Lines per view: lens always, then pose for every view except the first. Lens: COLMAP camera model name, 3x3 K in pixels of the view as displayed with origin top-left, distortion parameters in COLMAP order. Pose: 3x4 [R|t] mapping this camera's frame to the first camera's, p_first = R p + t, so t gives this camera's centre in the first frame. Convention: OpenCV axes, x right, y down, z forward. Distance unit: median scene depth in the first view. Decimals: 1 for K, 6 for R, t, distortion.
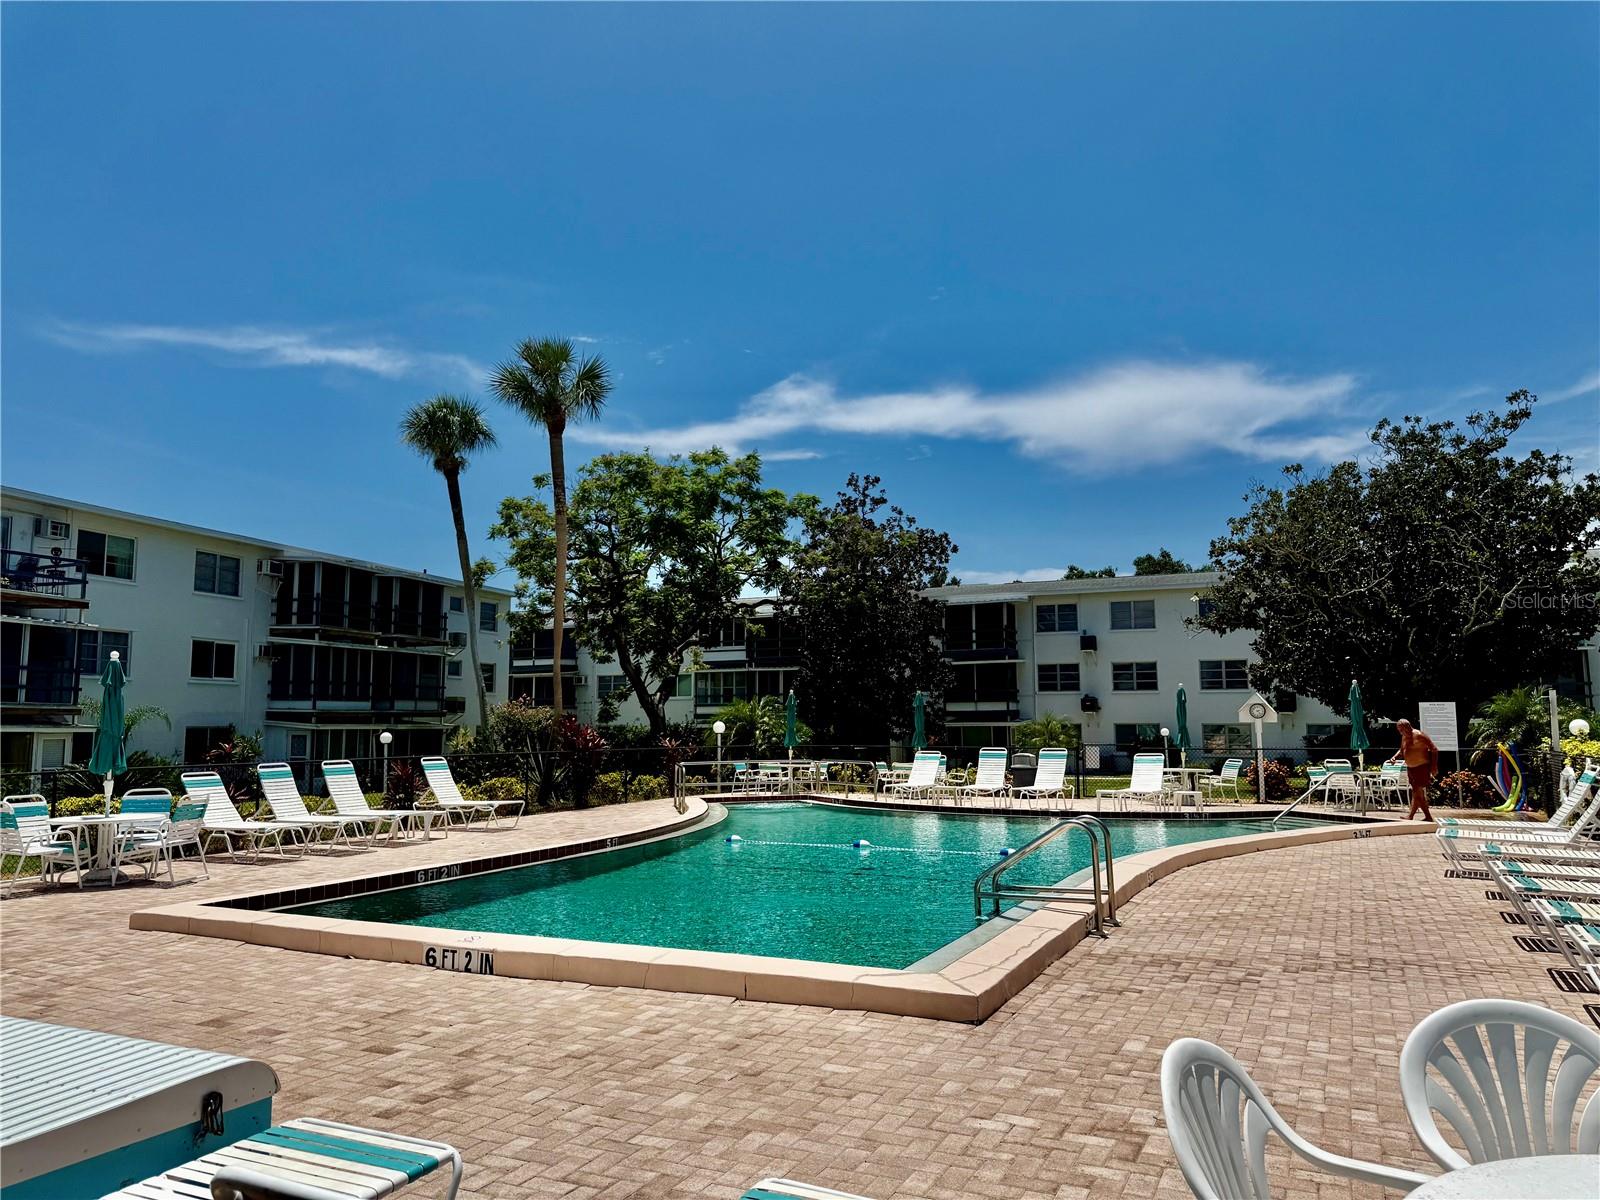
lens RADIAL K [[1143.8, 0, 800.4], [0, 1143.8, 600.7], [0, 0, 1]] dist [0.000390, 0.002884]
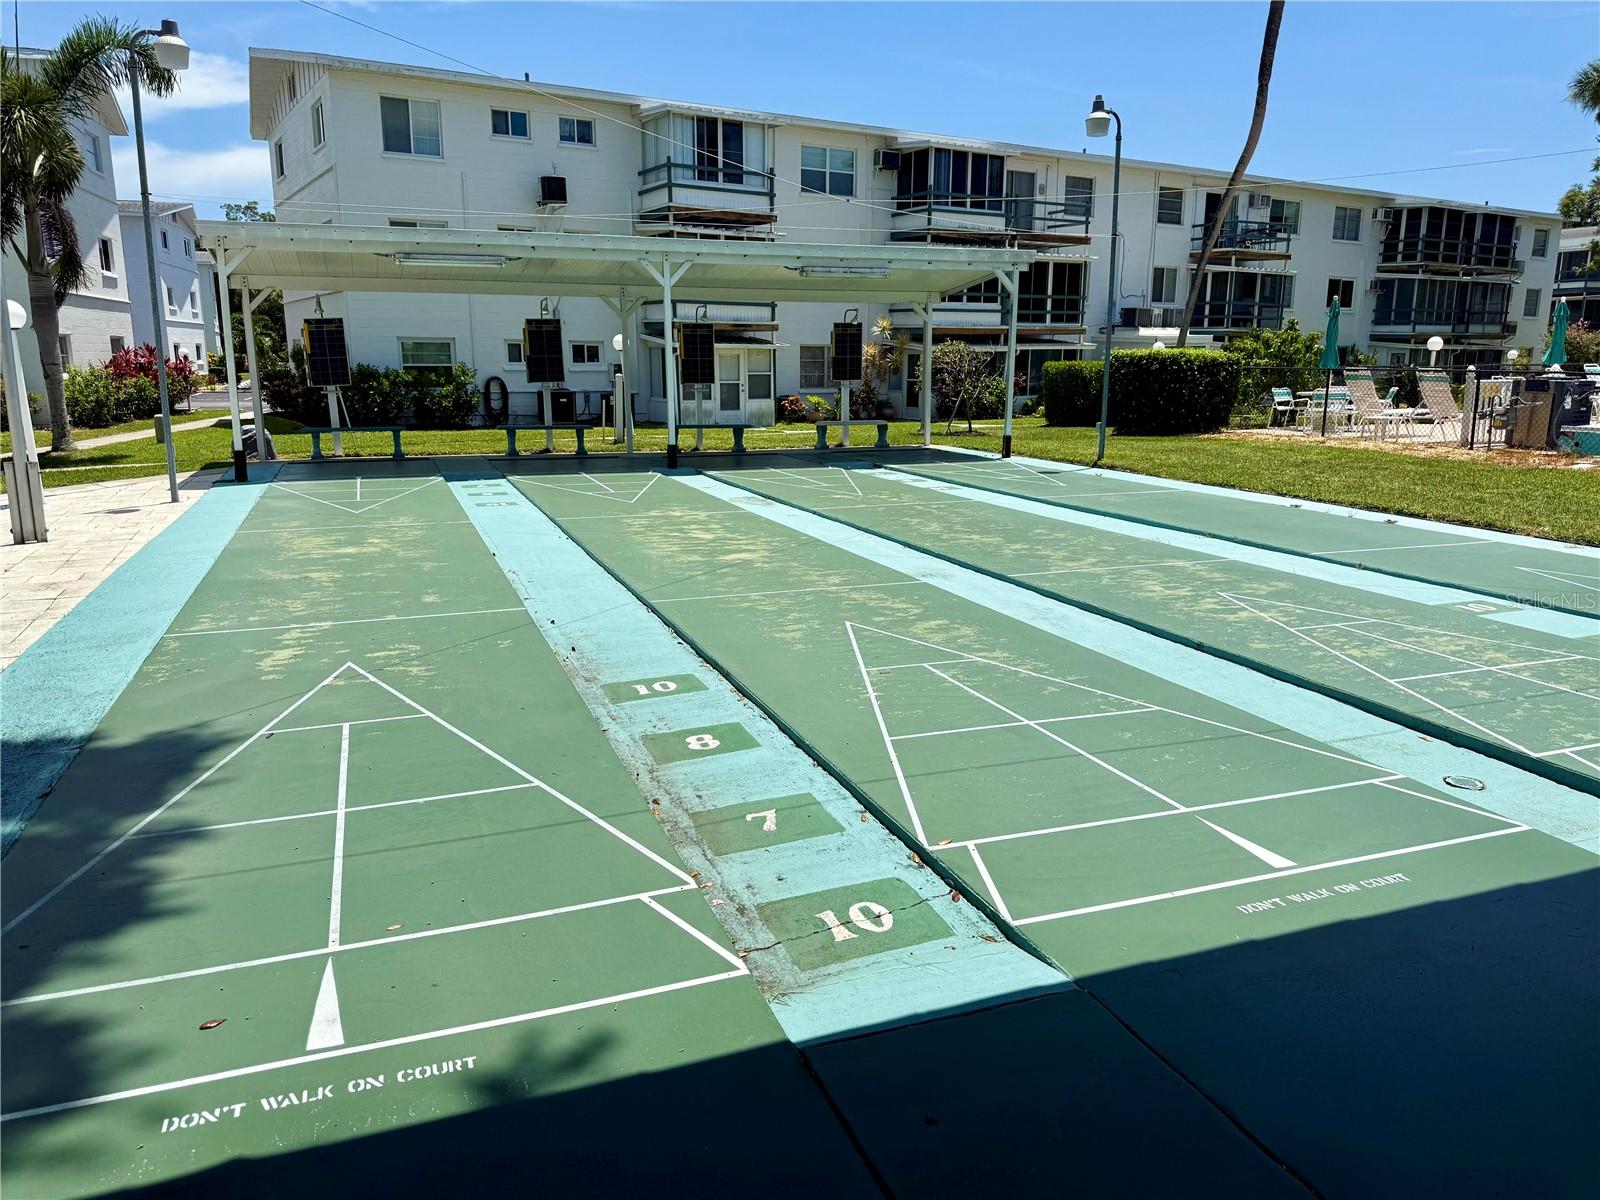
lens RADIAL K [[1143.8, 0, 809.7], [0, 1143.8, 606.3], [0, 0, 1]] dist [0.000390, 0.002884]
pose [[0.734752, 0.153275, -0.660792, -0.036996], [0.065520, 0.953546, 0.294035, -0.029637], [0.675164, -0.259338, 0.690577, -0.379884]]
